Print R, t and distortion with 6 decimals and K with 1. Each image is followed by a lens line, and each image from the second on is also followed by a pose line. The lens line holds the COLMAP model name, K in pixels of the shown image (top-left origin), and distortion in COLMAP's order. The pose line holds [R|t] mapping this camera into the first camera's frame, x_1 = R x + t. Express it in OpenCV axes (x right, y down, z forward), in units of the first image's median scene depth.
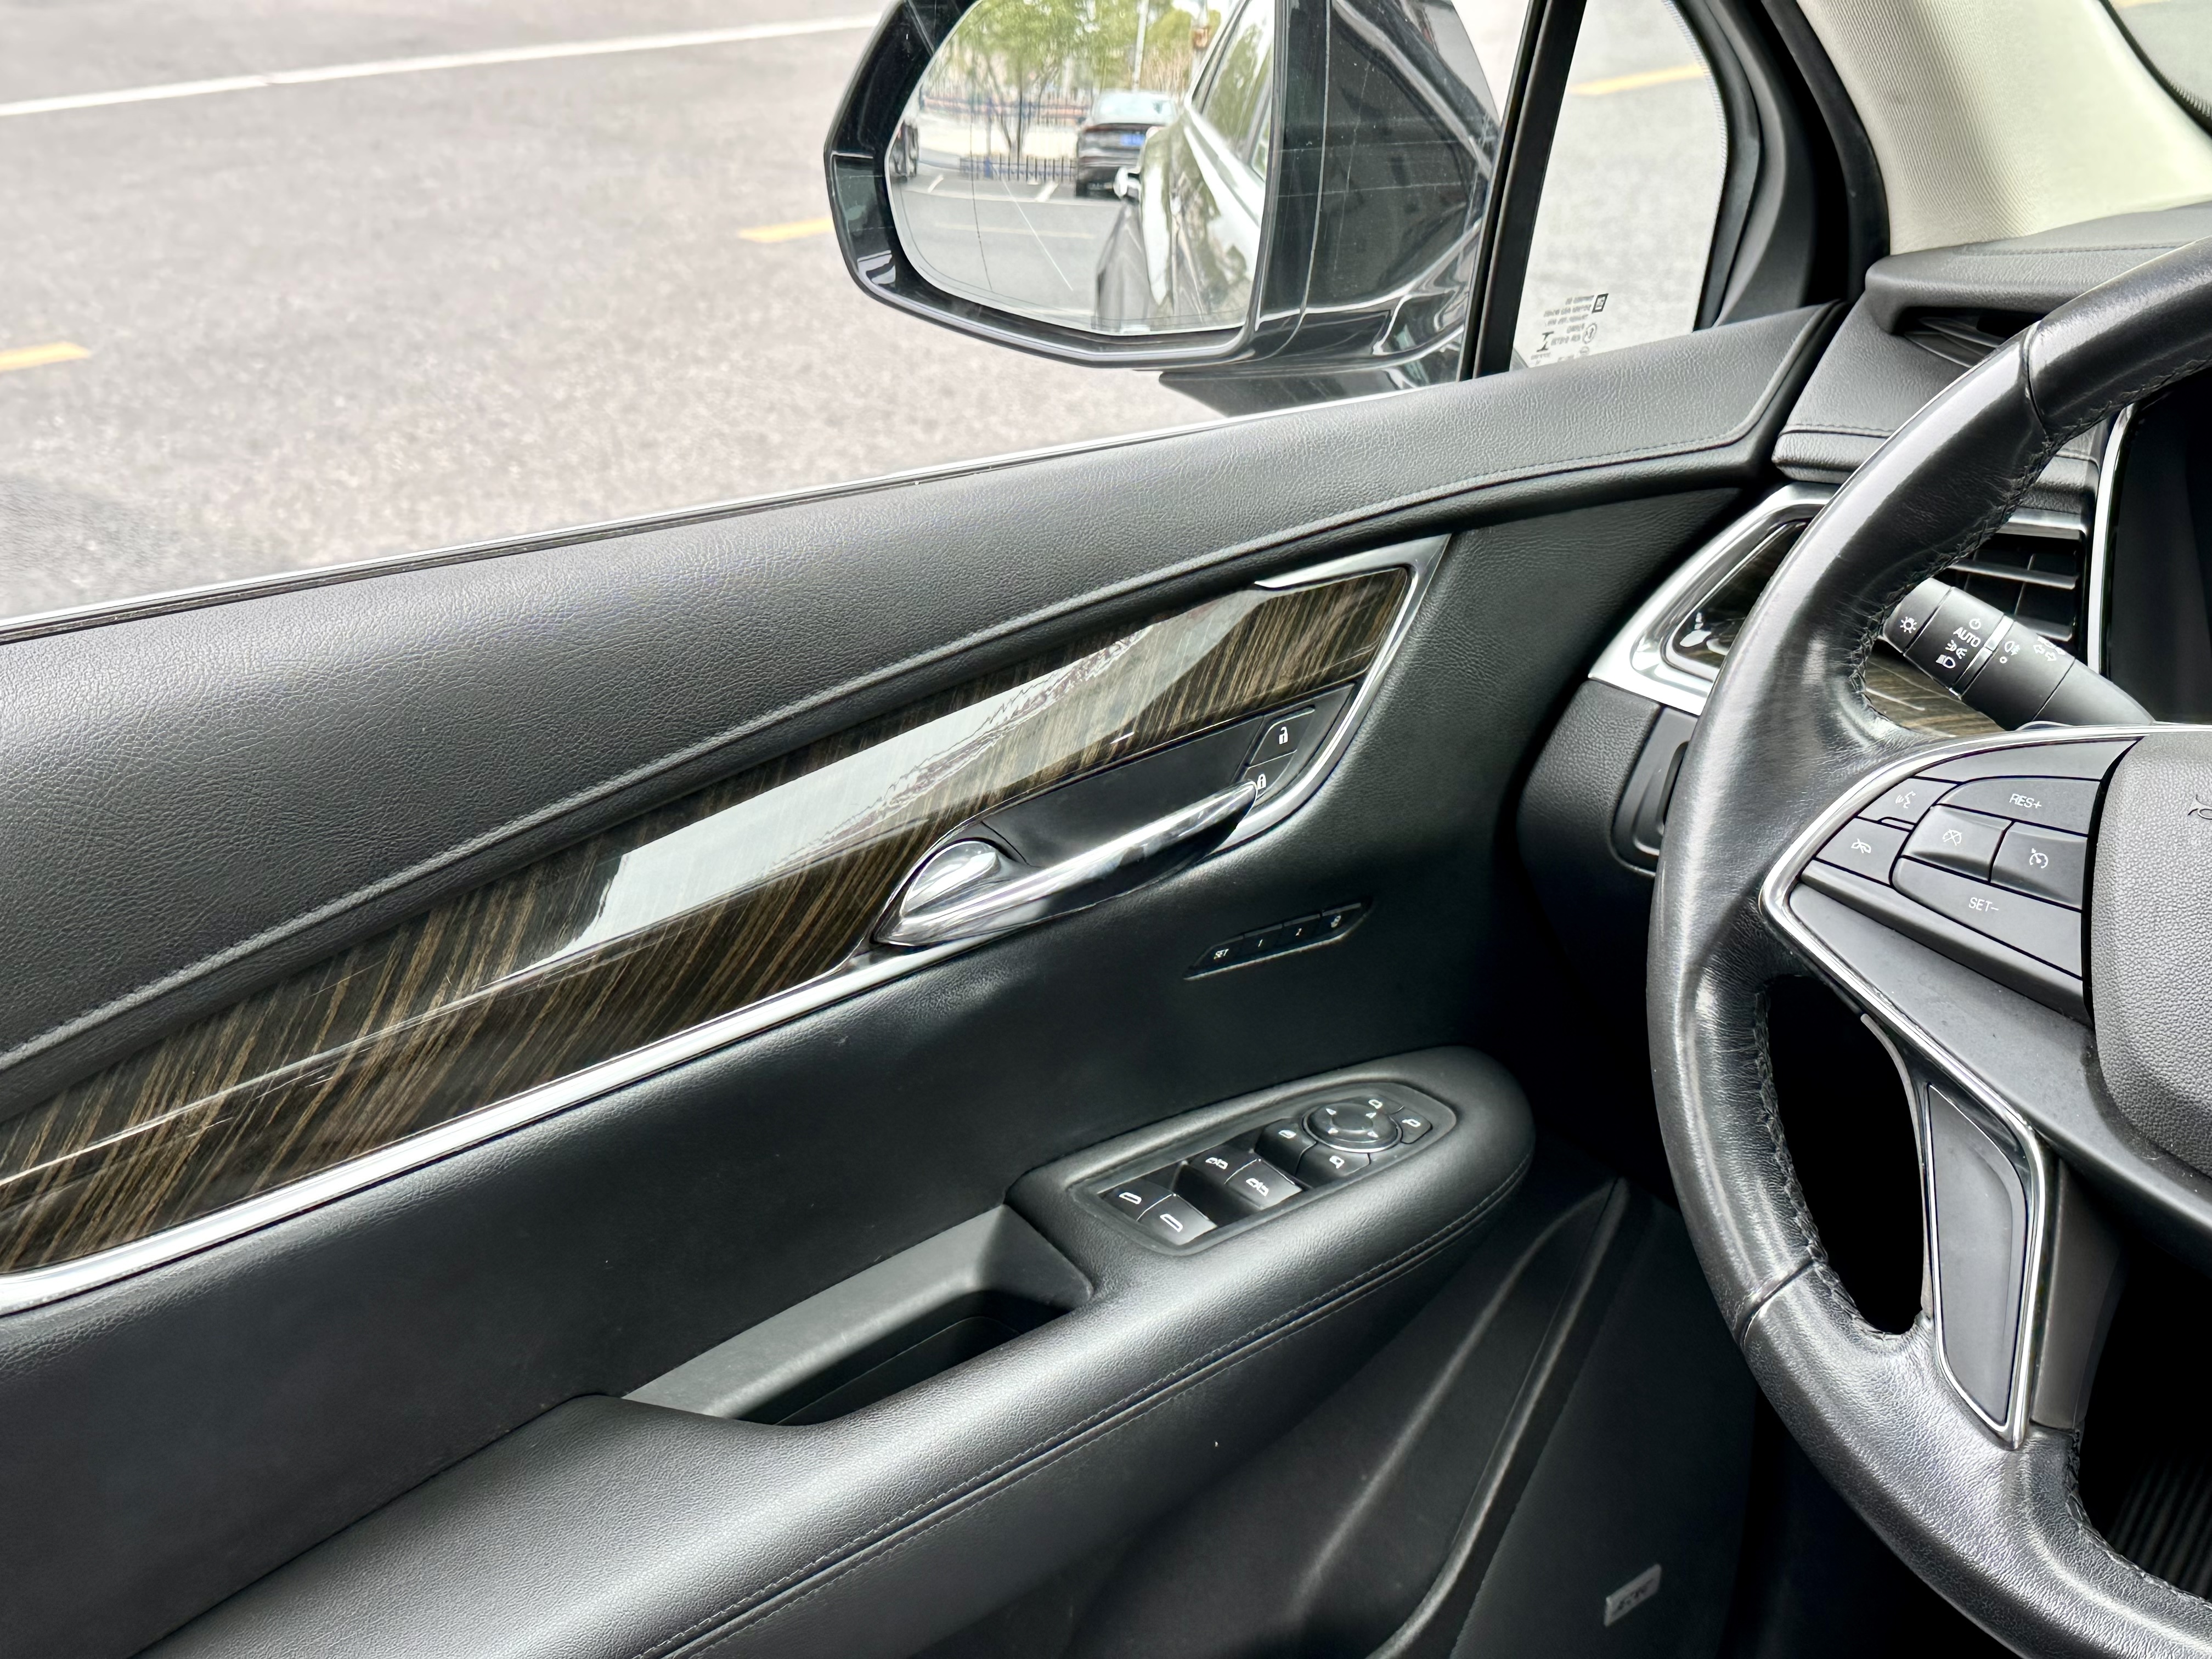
lens RADIAL K [[2693.5, 0, 1106.0], [0, 2693.5, 829.5], [0, 0, 1]] dist [0.093750, -0.014151]
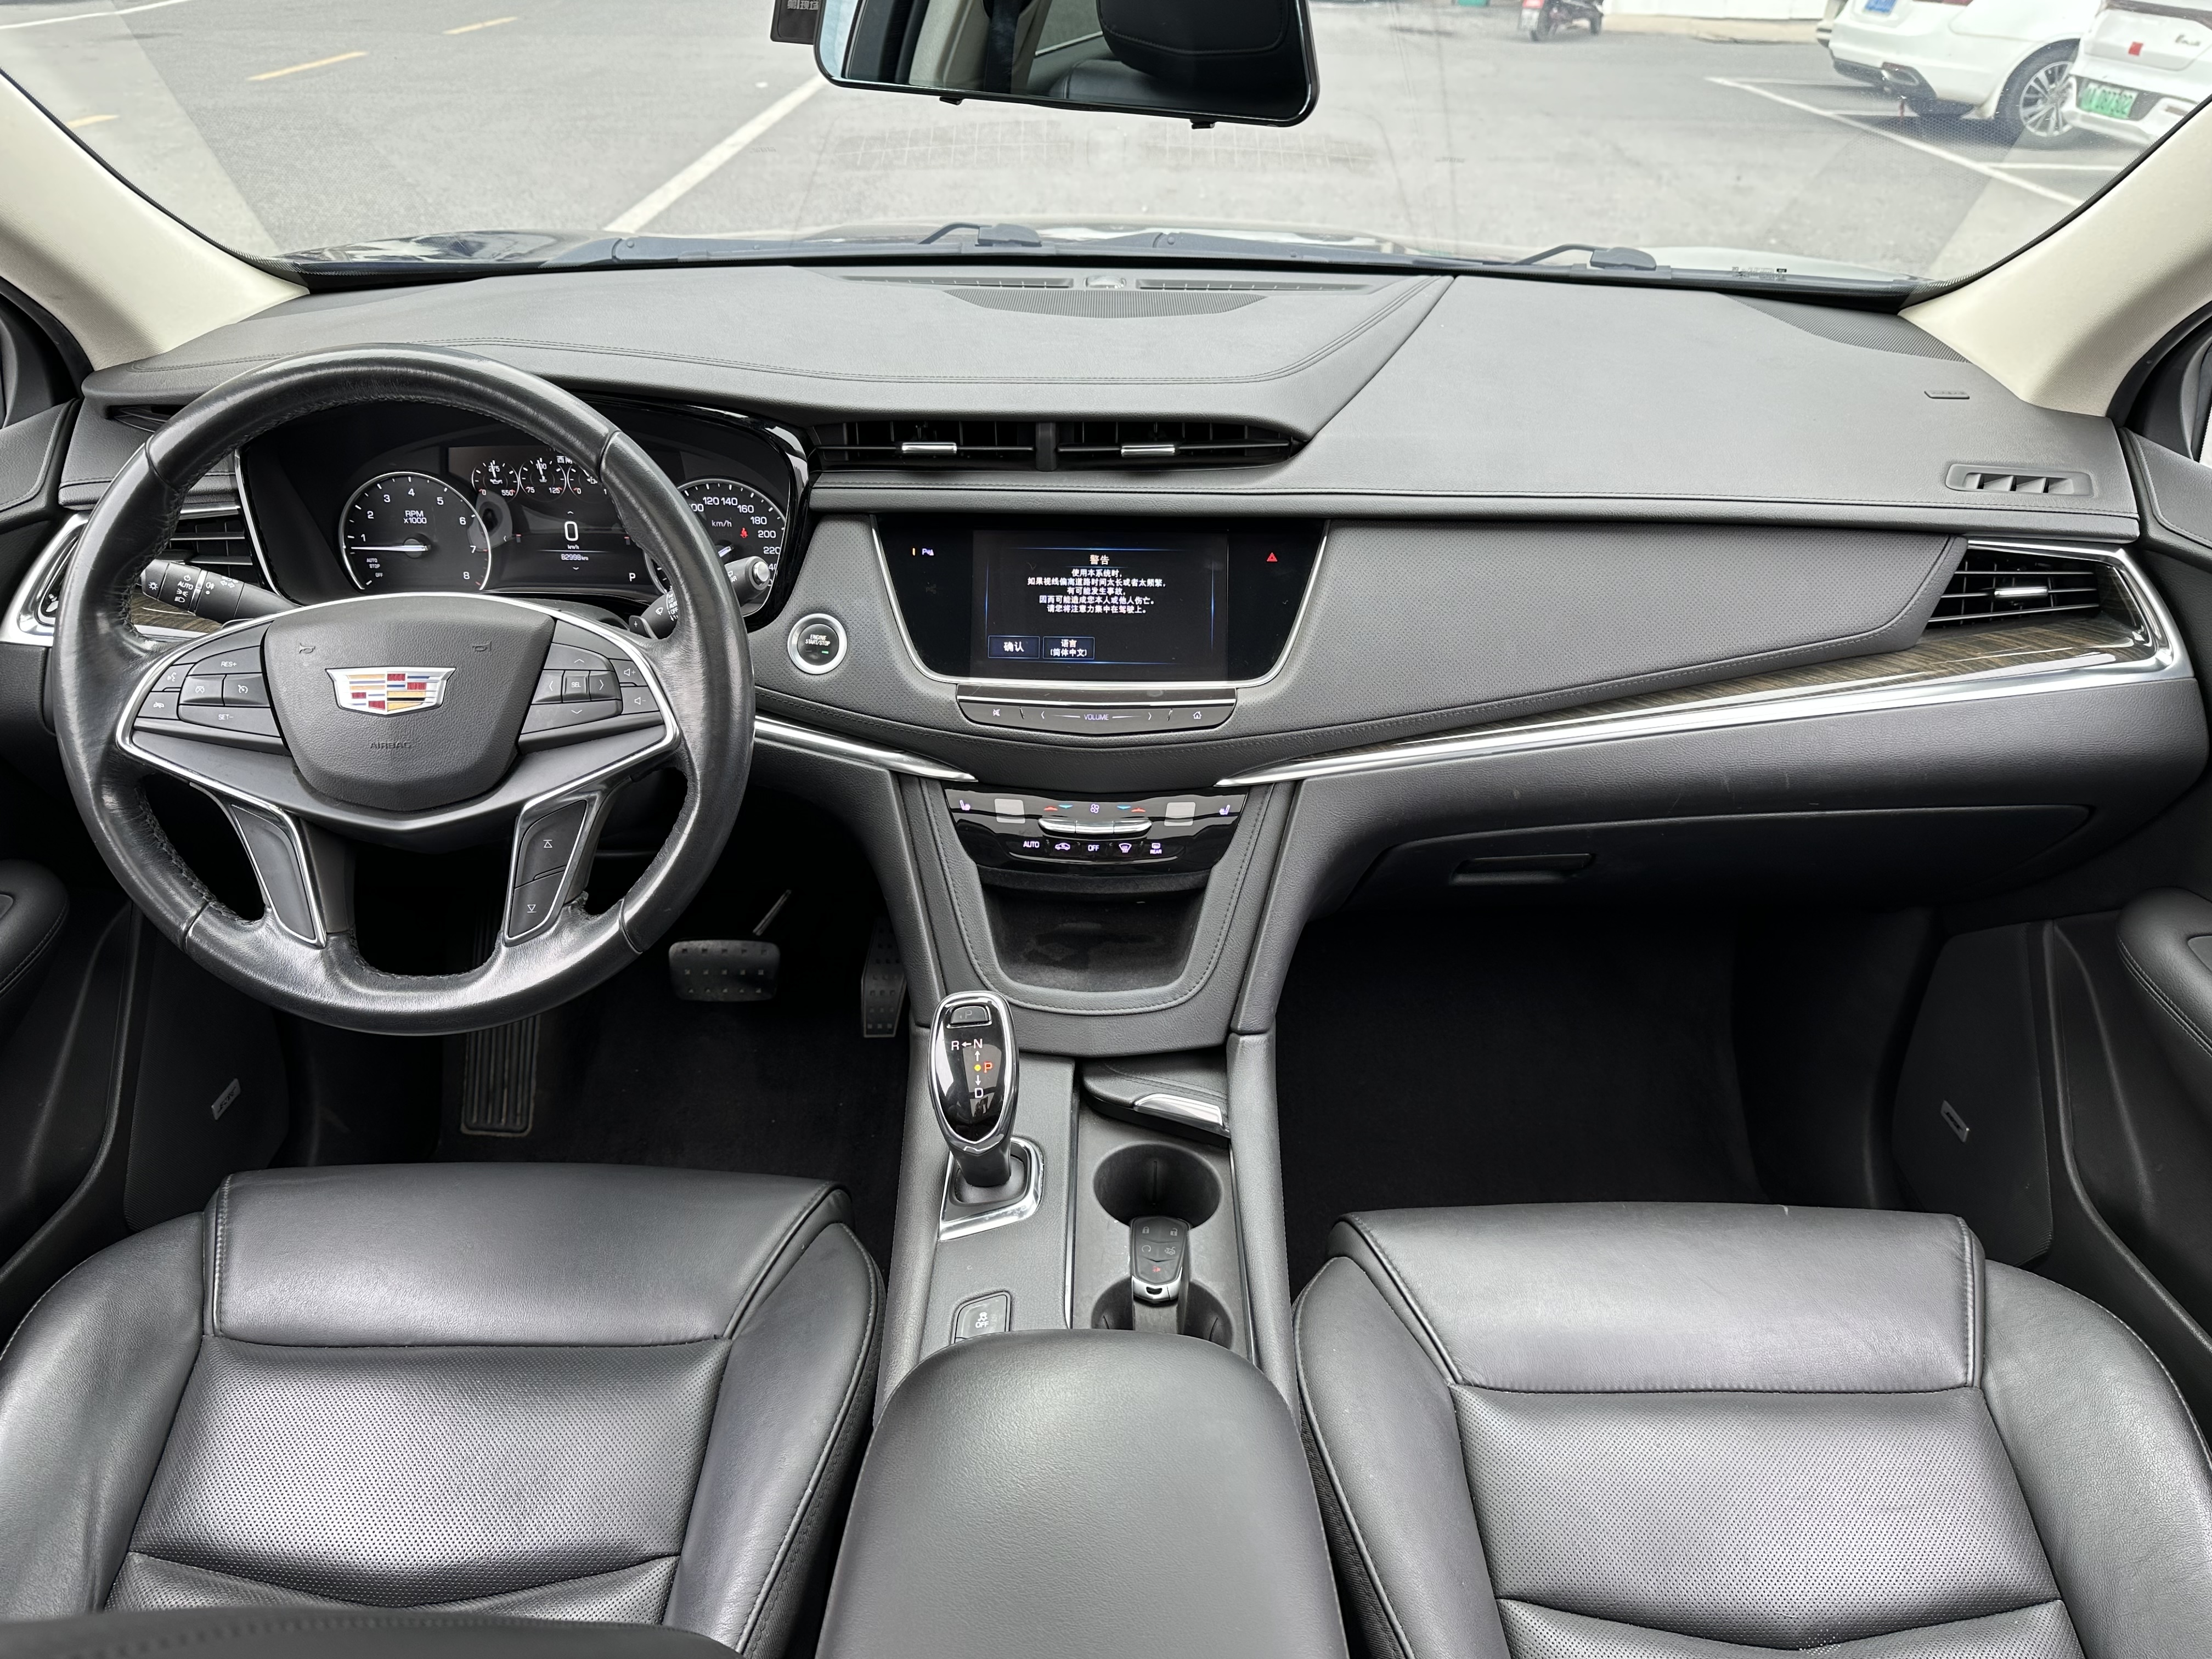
lens RADIAL K [[1590.6, 0, 1106.0], [0, 1590.6, 829.5], [0, 0, 1]] dist [0.077504, -0.122604]
pose [[0.713713, -0.336967, 0.614058, 0.009934], [0.238978, 0.941219, 0.238738, -0.020824], [-0.658410, -0.023644, 0.752288, -0.330539]]
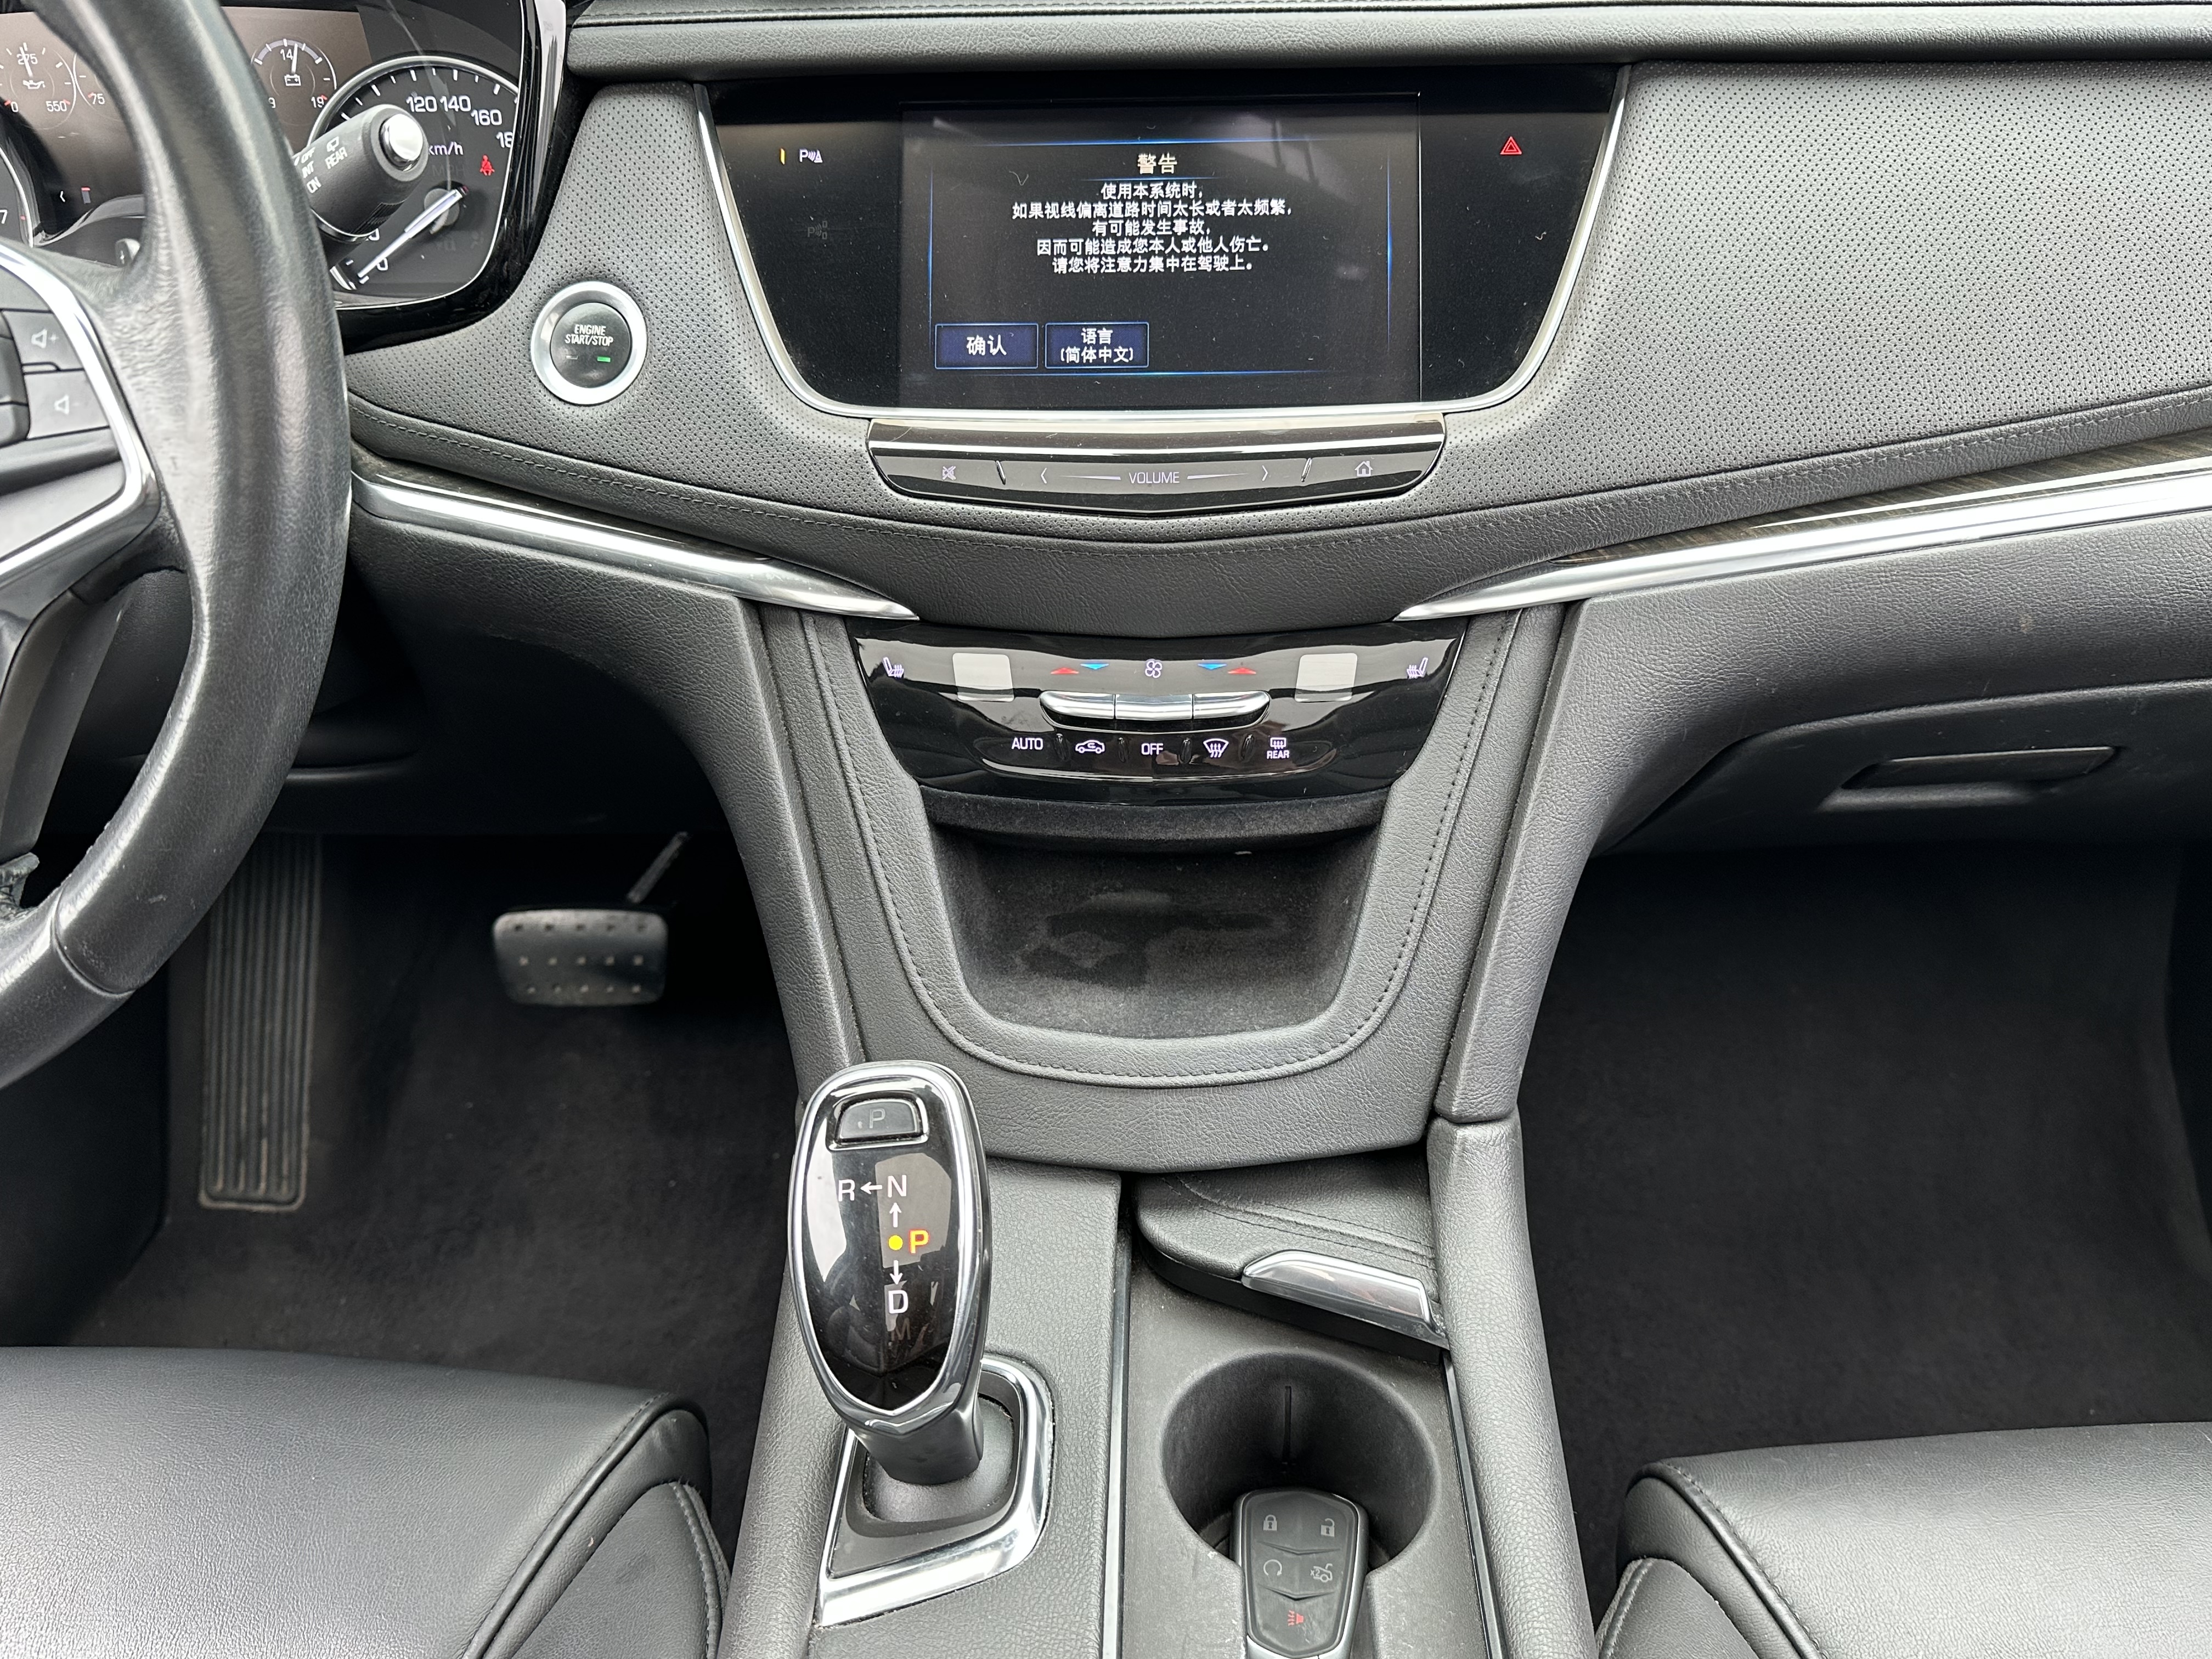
lens RADIAL K [[1772.6, 0, 1093.9], [0, 1772.6, 825.2], [0, 0, 1]] dist [0.177044, -0.369586]
pose [[0.735122, -0.372750, 0.566262, 0.346800], [0.263743, 0.926720, 0.267636, 0.125766], [-0.624528, -0.047398, 0.779563, 0.090172]]
